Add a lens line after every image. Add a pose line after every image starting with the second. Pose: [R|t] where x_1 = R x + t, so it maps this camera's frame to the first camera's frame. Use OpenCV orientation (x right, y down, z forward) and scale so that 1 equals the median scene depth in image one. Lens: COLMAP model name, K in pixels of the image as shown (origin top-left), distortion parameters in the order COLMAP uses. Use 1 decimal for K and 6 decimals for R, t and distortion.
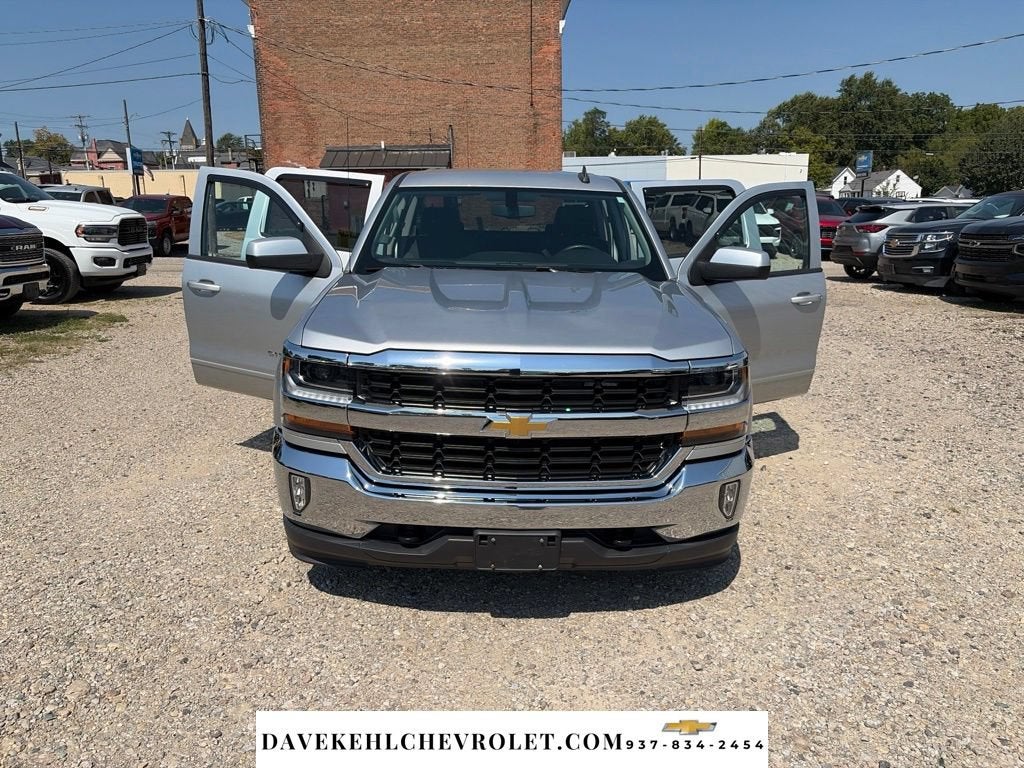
lens RADIAL K [[778.7, 0, 504.9], [0, 778.7, 391.5], [0, 0, 1]] dist [0.036699, -0.044445]
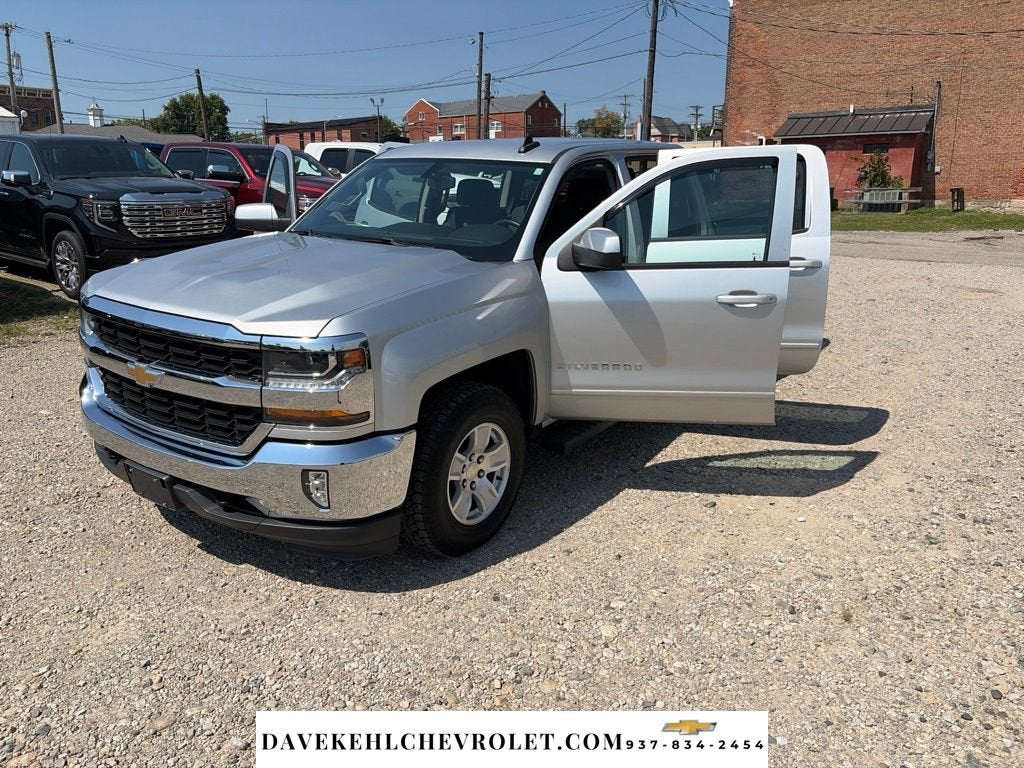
lens RADIAL K [[778.7, 0, 515.7], [0, 778.7, 382.6], [0, 0, 1]] dist [0.036699, -0.044445]
pose [[0.801569, 0.156325, -0.577105, 0.110176], [-0.141866, 0.987378, 0.070414, -0.009943], [0.580829, 0.025430, 0.813629, 0.039396]]
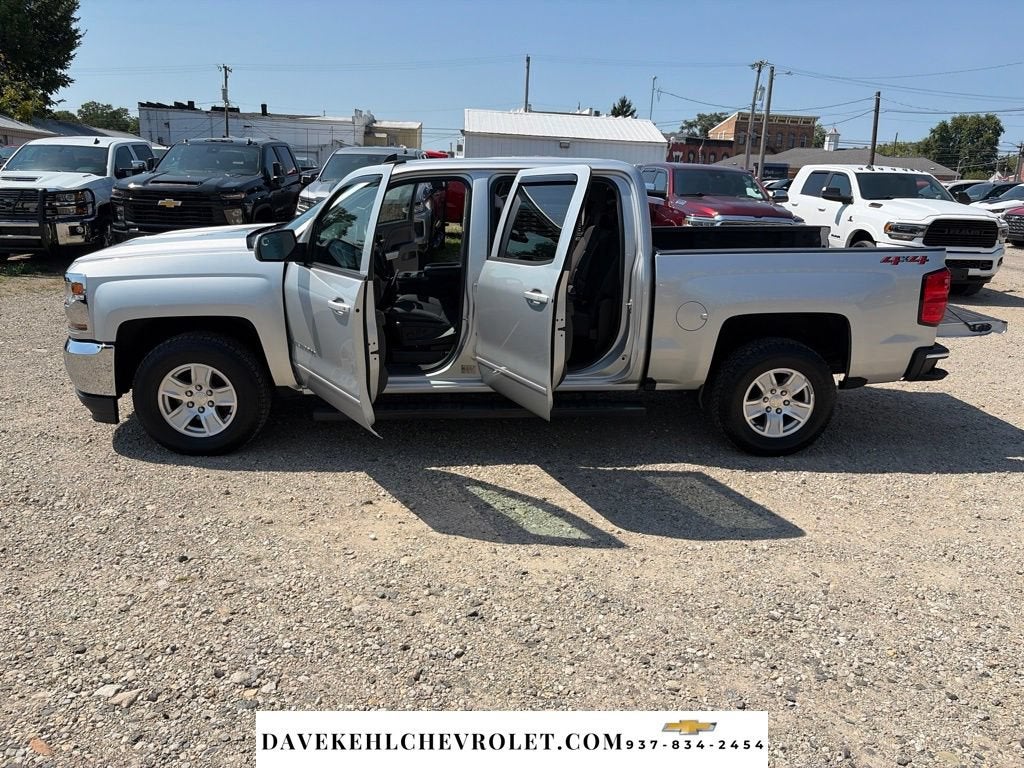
lens RADIAL K [[778.7, 0, 515.9], [0, 778.7, 386.5], [0, 0, 1]] dist [0.036699, -0.044445]
pose [[0.041056, 0.256409, -0.965696, 0.218296], [-0.270333, 0.933313, 0.236318, -0.054225], [0.961891, 0.251357, 0.107634, 0.211428]]
